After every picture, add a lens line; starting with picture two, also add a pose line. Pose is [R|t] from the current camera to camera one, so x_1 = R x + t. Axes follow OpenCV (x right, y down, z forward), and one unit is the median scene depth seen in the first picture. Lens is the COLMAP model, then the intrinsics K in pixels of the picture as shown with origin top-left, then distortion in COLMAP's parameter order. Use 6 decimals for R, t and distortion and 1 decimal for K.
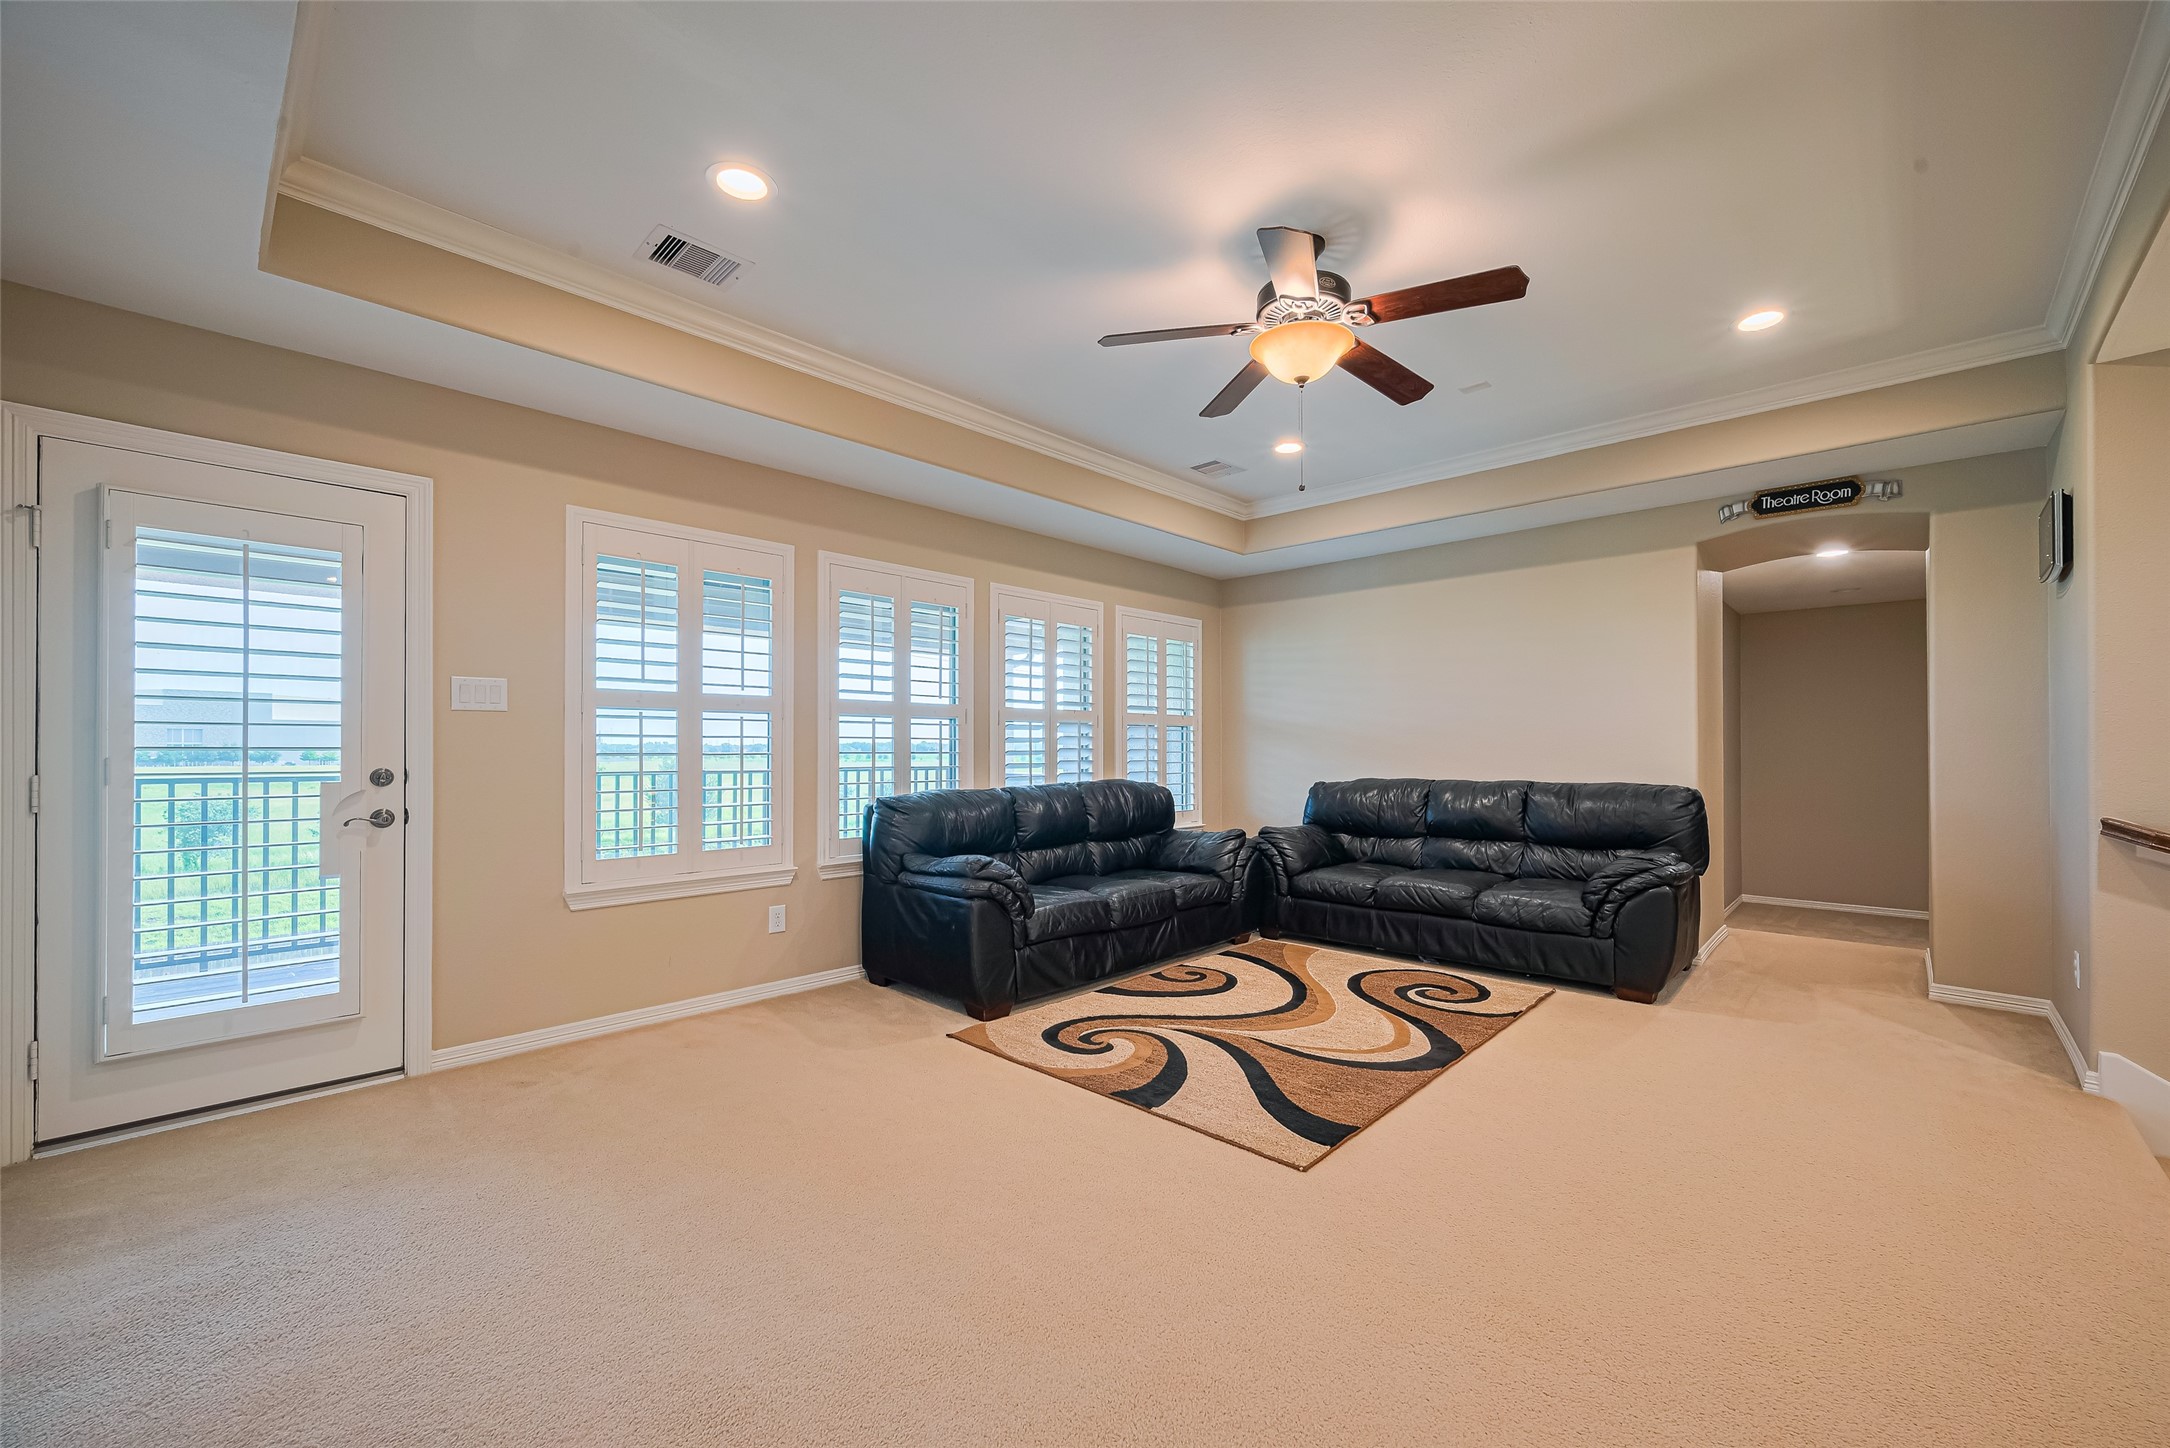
lens RADIAL K [[863.2, 0, 1099.3], [0, 863.2, 735.4], [0, 0, 1]] dist [-0.002981, -0.000049]
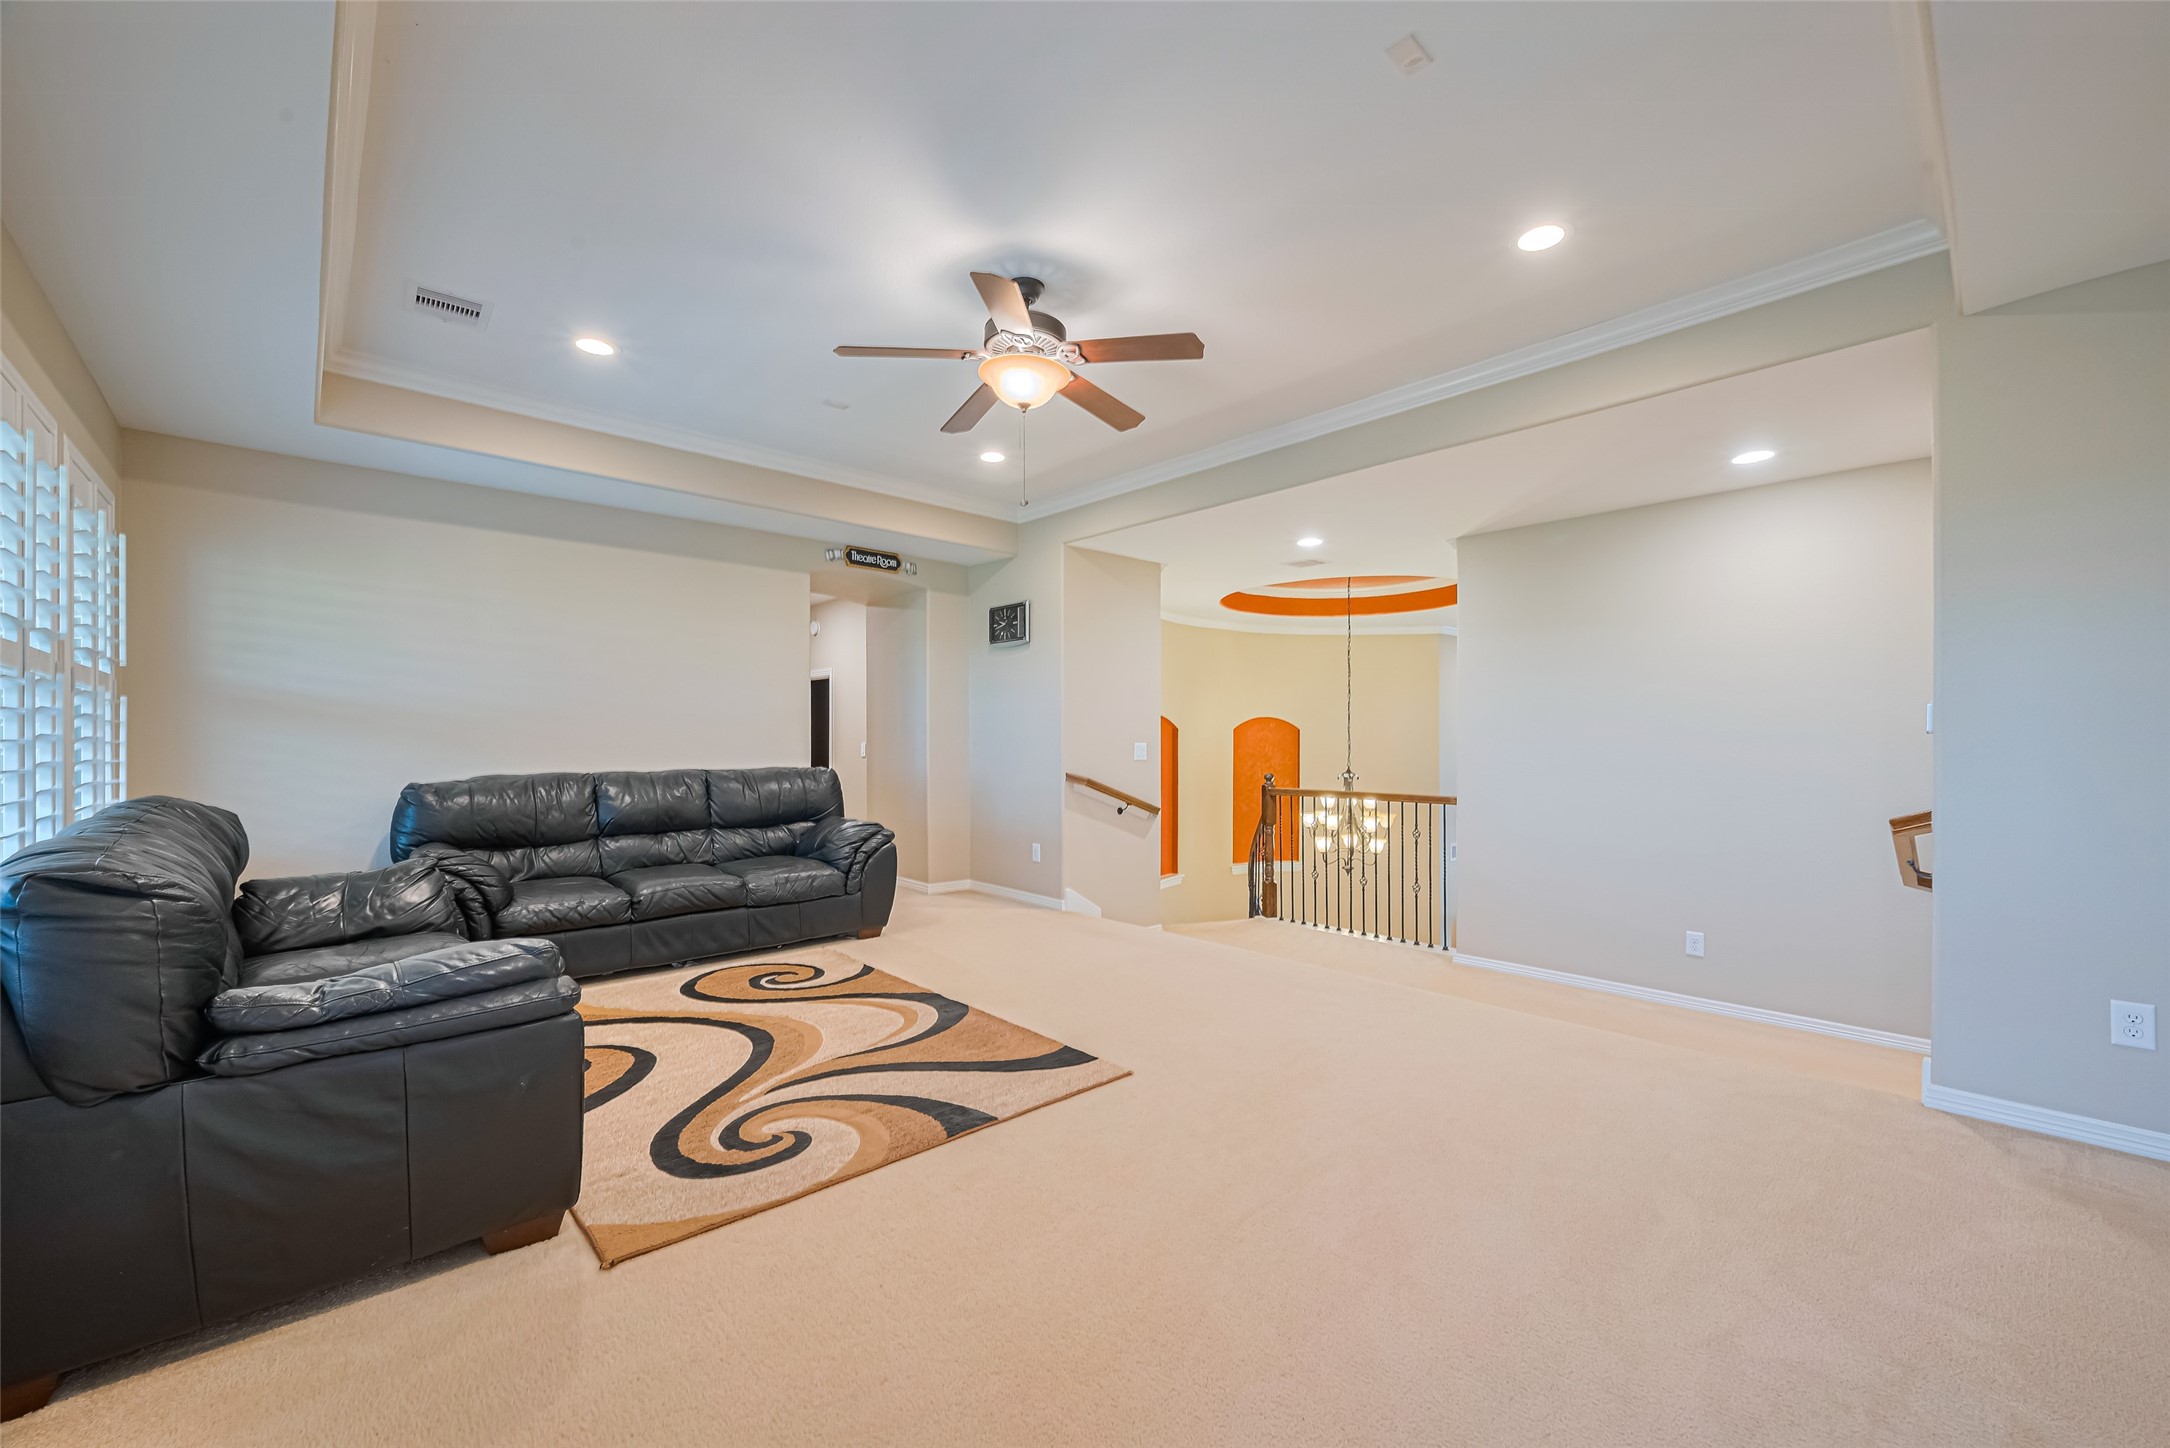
lens RADIAL K [[863.2, 0, 1099.3], [0, 863.2, 735.4], [0, 0, 1]] dist [-0.002981, -0.000049]
pose [[0.063455, 0.001824, 0.997983, -0.530971], [-0.016909, 0.999857, -0.000753, 0.006323], [-0.997841, -0.016827, 0.063477, 0.504970]]
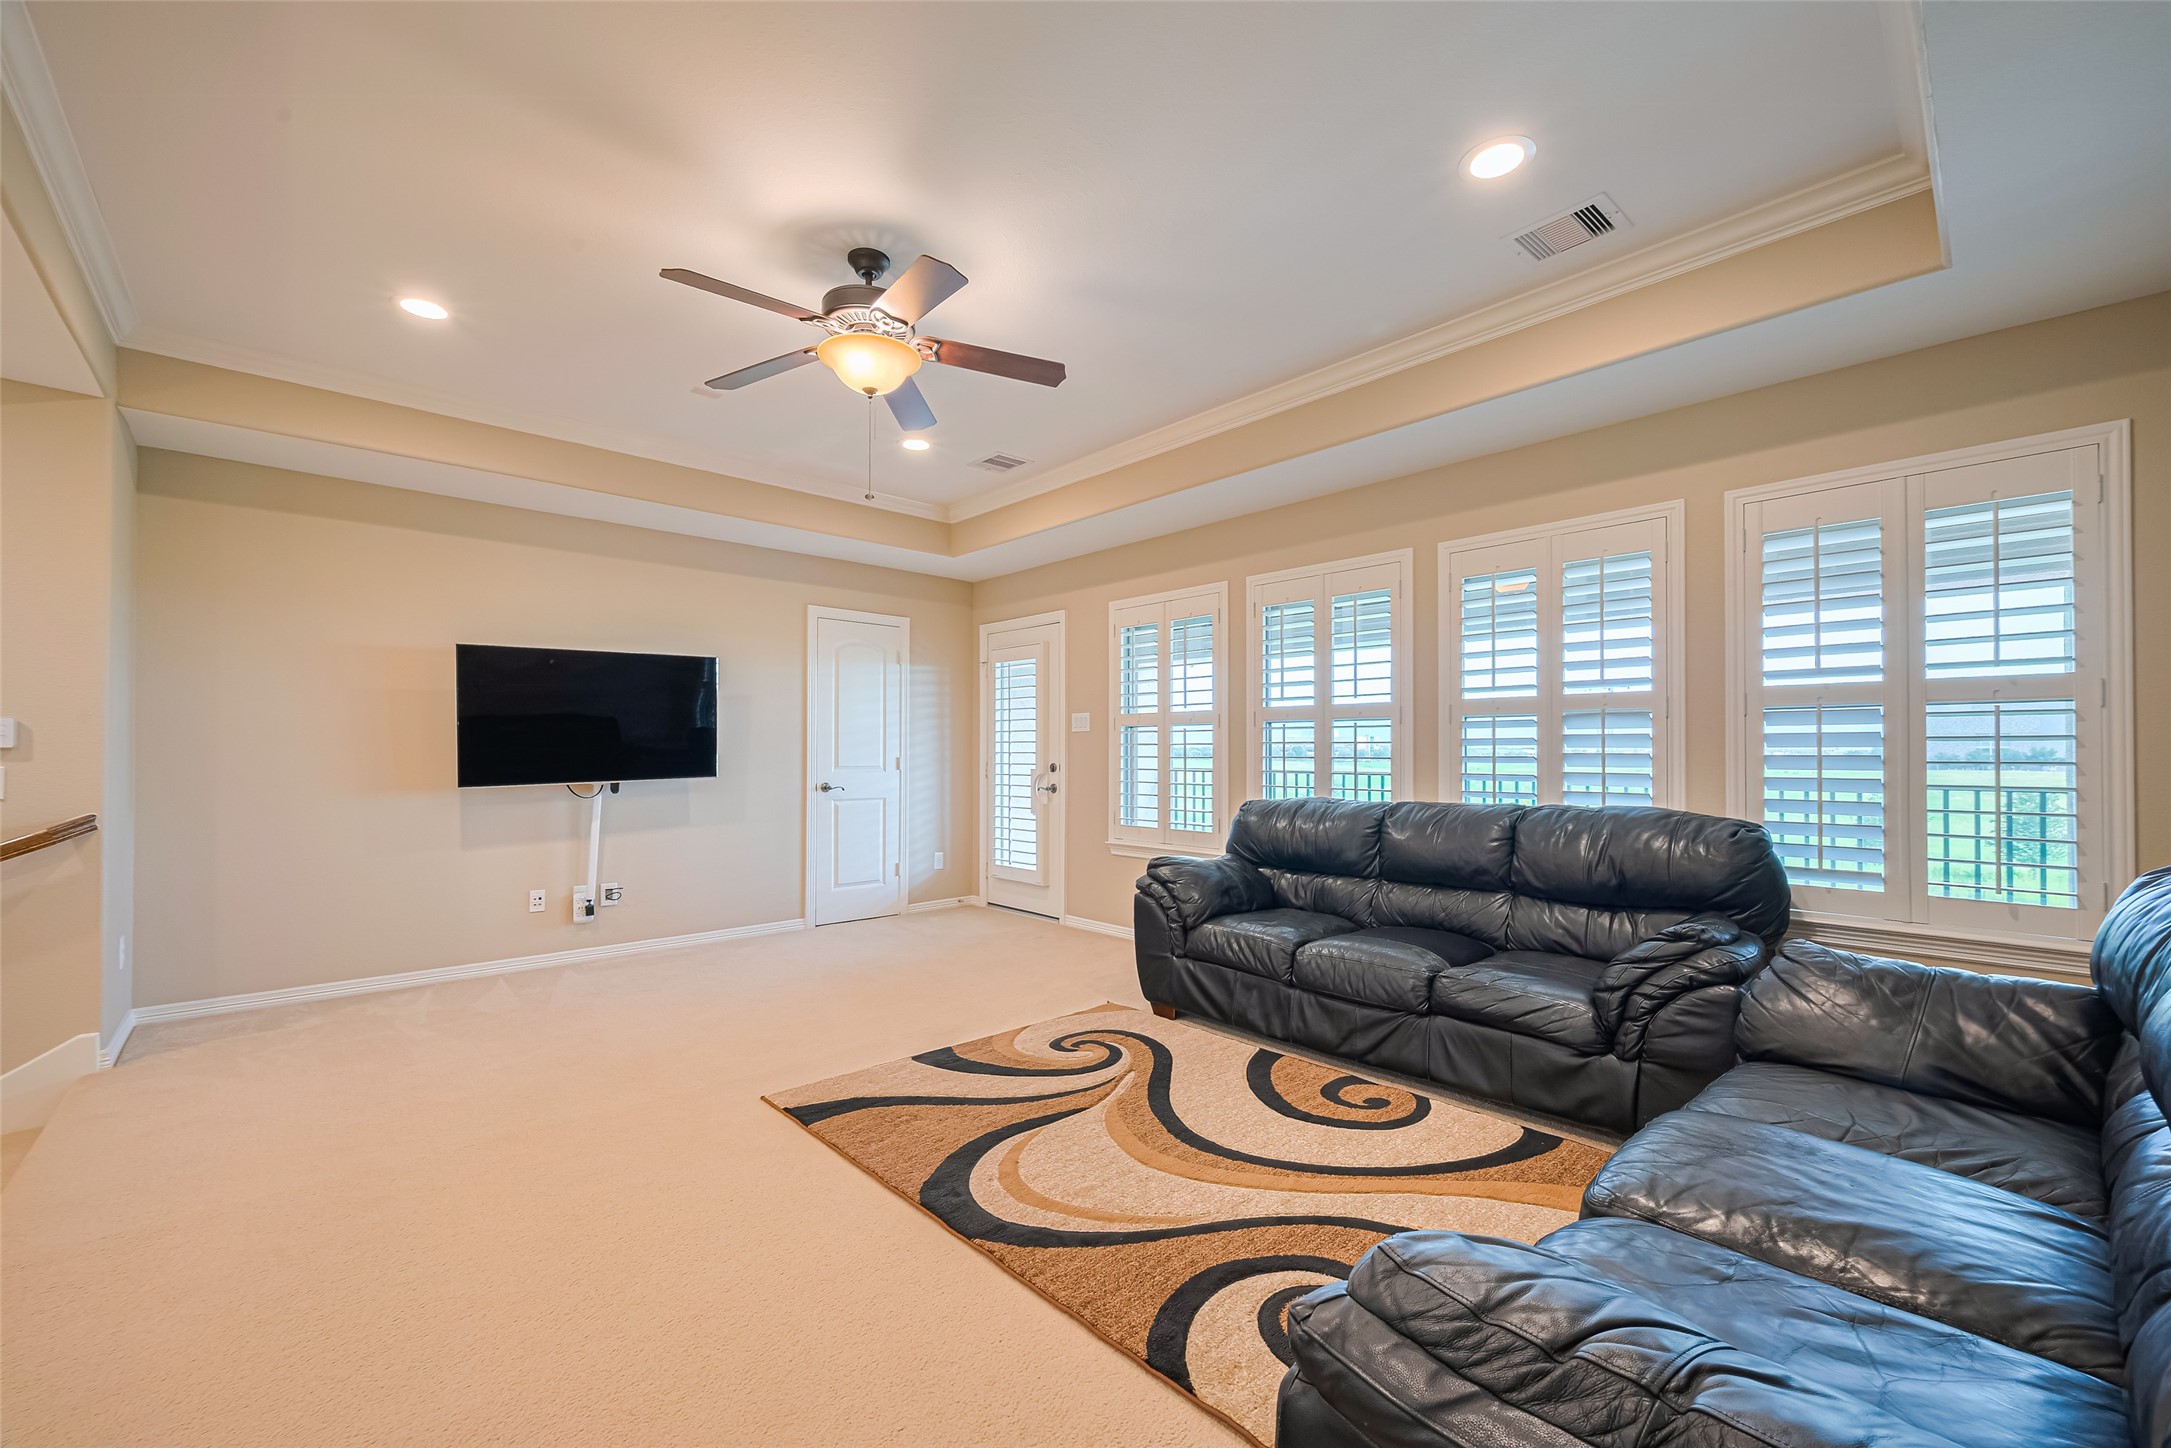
lens RADIAL K [[861.6, 0, 1085.5], [0, 861.6, 724.0], [0, 0, 1]] dist [0.000121, 0.000028]
pose [[-0.068916, -0.034176, -0.997037, 0.748888], [0.012990, 0.999298, -0.035151, 0.012908], [0.997538, -0.015374, -0.068424, 0.803030]]
